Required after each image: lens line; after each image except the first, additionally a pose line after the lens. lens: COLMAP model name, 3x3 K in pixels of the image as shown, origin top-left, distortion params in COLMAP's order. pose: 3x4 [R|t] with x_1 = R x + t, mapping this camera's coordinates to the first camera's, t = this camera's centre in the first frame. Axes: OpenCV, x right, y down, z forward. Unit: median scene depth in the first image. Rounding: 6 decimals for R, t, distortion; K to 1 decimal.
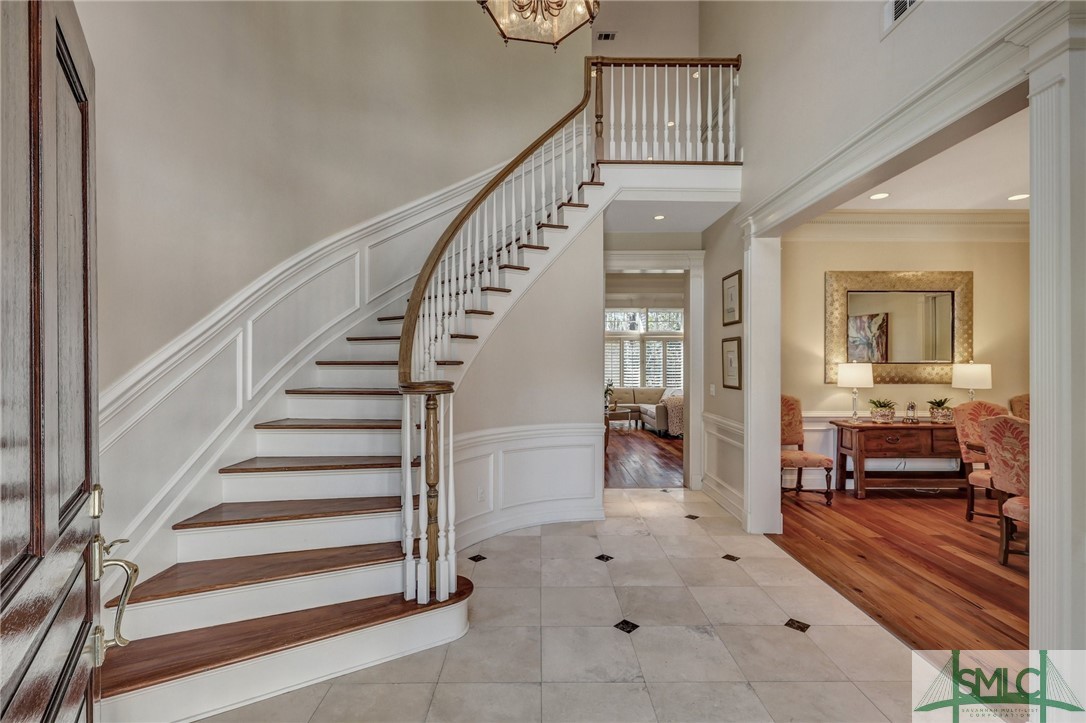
lens RADIAL K [[499.5, 0, 539.5], [0, 499.5, 359.6], [0, 0, 1]] dist [-0.001121, 0.000622]
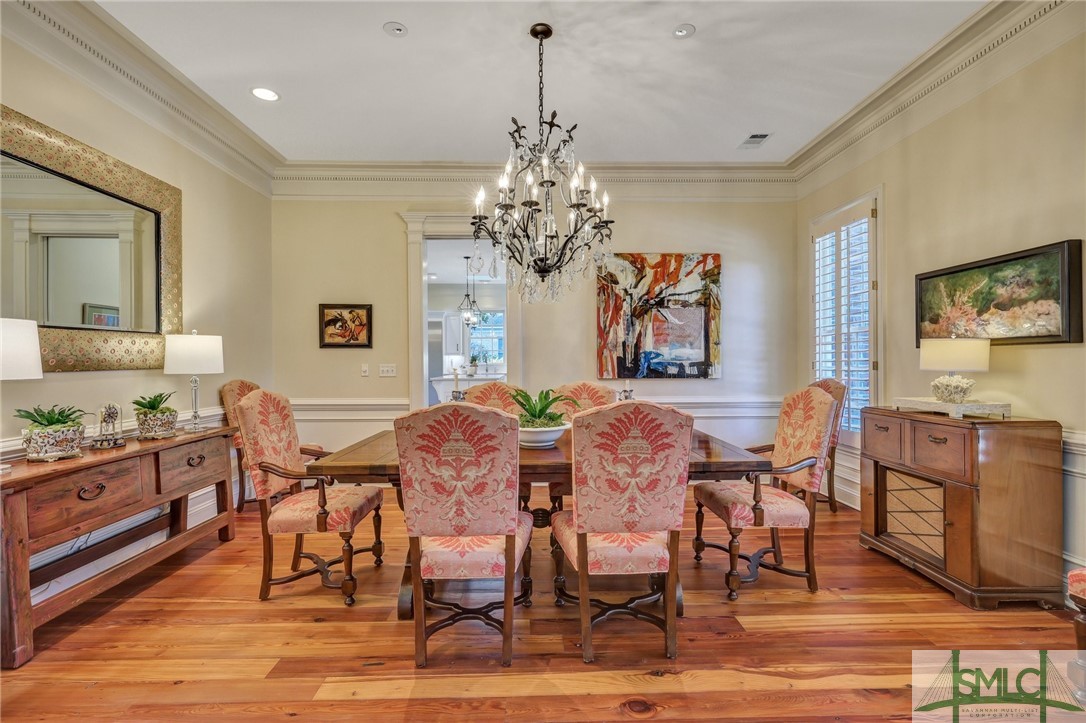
lens RADIAL K [[499.5, 0, 539.5], [0, 499.5, 358.3], [0, 0, 1]] dist [-0.001121, 0.000622]
pose [[-0.015356, -0.001943, 0.999880, 0.234853], [0.006281, 0.999978, 0.002040, 0.038919], [-0.999862, 0.006312, -0.015343, 0.572363]]
